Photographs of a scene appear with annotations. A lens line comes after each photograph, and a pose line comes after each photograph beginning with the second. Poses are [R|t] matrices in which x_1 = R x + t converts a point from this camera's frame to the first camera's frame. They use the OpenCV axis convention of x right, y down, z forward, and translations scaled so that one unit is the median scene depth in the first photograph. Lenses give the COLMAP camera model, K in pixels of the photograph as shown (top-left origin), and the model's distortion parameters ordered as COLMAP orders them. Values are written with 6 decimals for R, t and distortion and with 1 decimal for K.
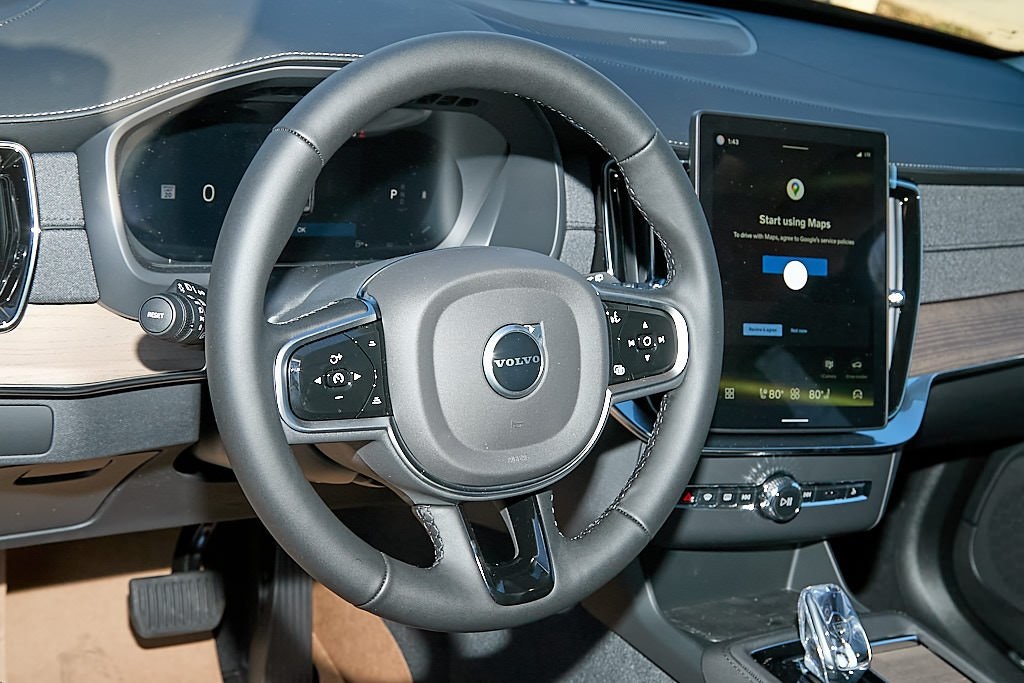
lens RADIAL K [[1322.1, 0, 512.0], [0, 1322.1, 341.5], [0, 0, 1]] dist [-0.009924, 0.039081]
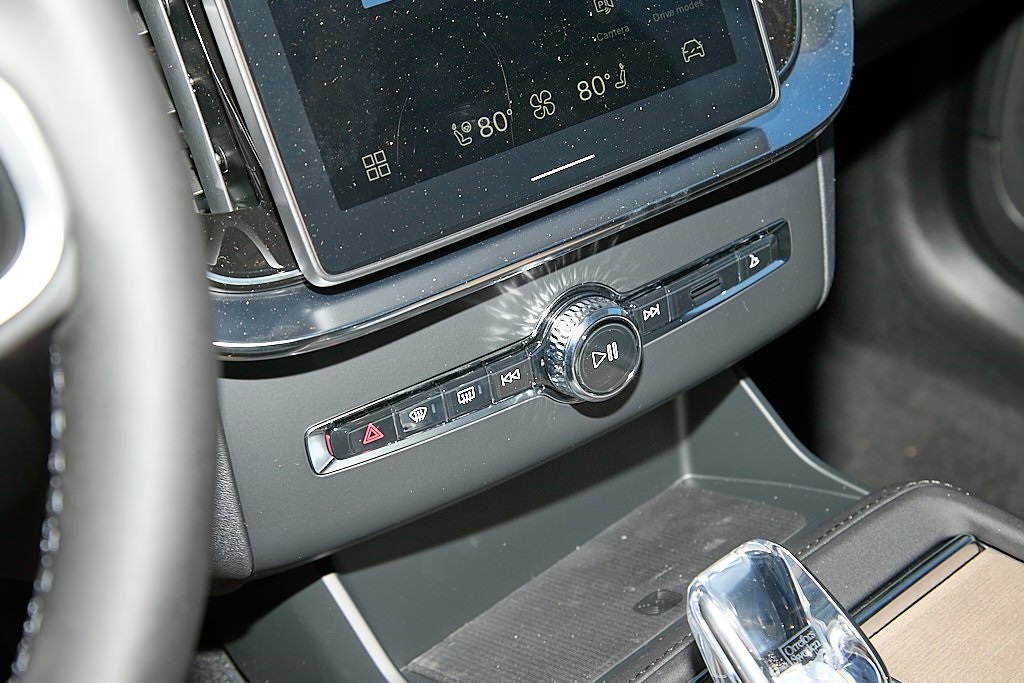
lens RADIAL K [[1696.8, 0, 512.0], [0, 1696.8, 341.5], [0, 0, 1]] dist [-0.105225, 0.154883]
pose [[0.943785, -0.328875, 0.033351, 0.159918], [0.314300, 0.924033, 0.217668, -0.008766], [-0.102403, -0.194949, 0.975453, 0.470253]]
